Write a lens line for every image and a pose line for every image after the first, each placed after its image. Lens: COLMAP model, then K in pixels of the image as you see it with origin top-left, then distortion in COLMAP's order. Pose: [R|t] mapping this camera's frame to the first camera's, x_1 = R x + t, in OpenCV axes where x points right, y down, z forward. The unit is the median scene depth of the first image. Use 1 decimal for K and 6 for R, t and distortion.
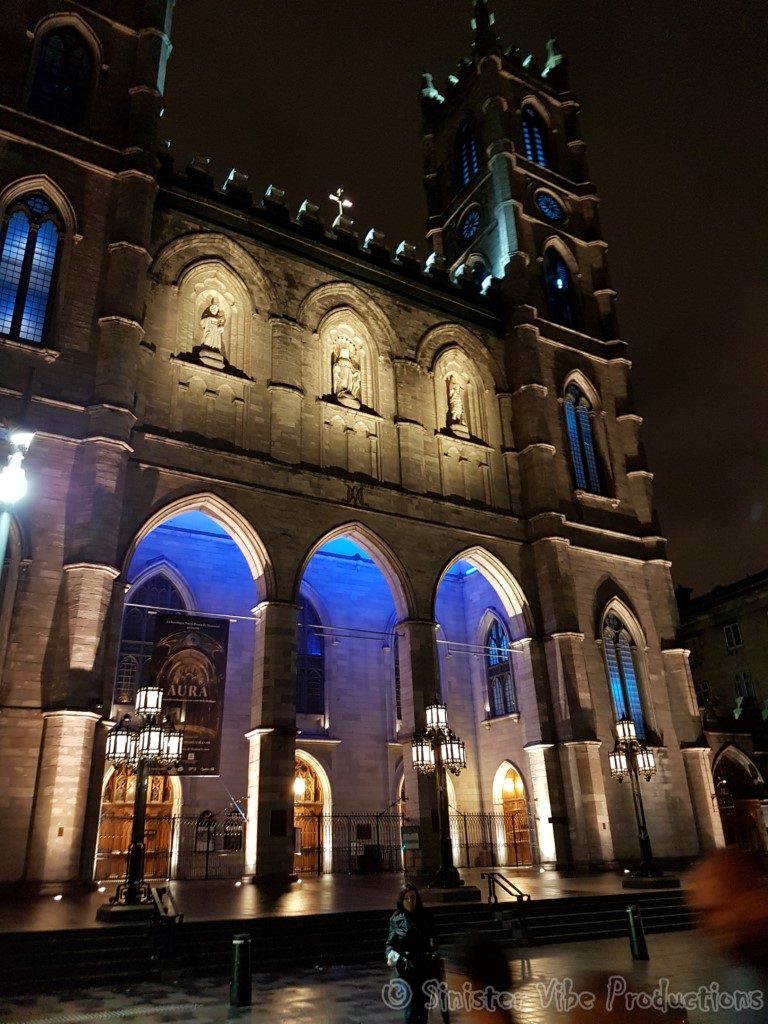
lens RADIAL K [[781.2, 0, 380.1], [0, 781.2, 500.8], [0, 0, 1]] dist [0.286967, -0.613231]
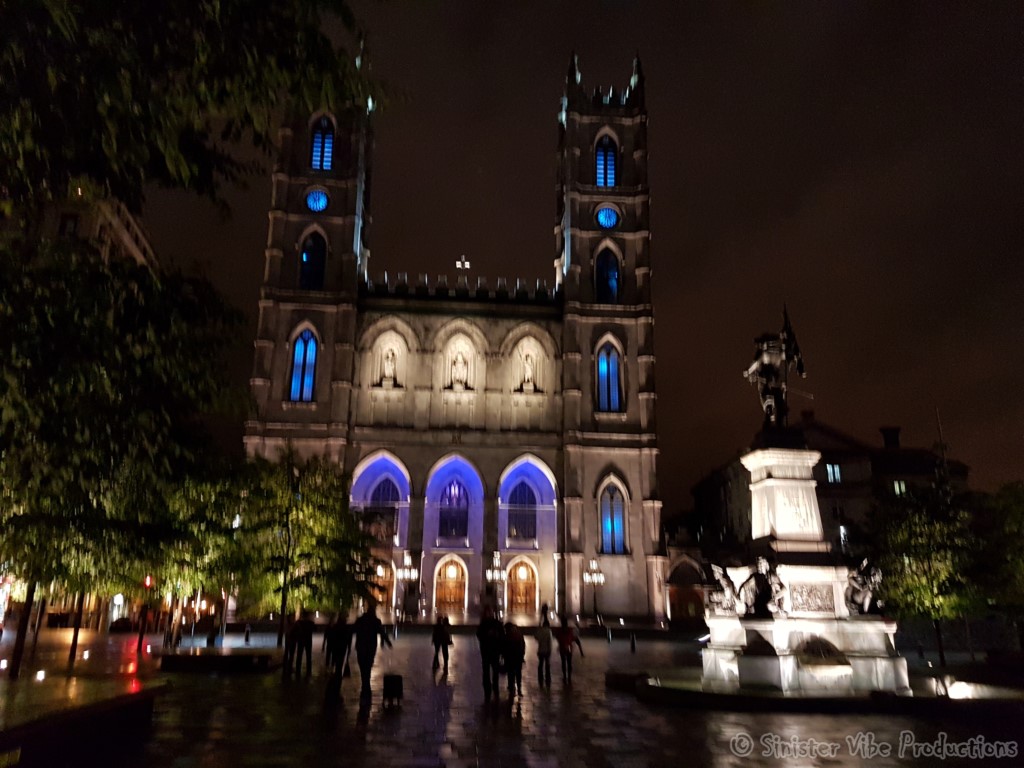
lens RADIAL K [[786.1, 0, 493.9], [0, 786.1, 379.5], [0, 0, 1]] dist [0.192806, -0.272282]
pose [[0.875304, -0.085304, -0.475990, 0.860270], [0.155007, 0.981873, 0.109080, -0.303151], [0.458056, -0.169260, 0.872660, -0.600303]]
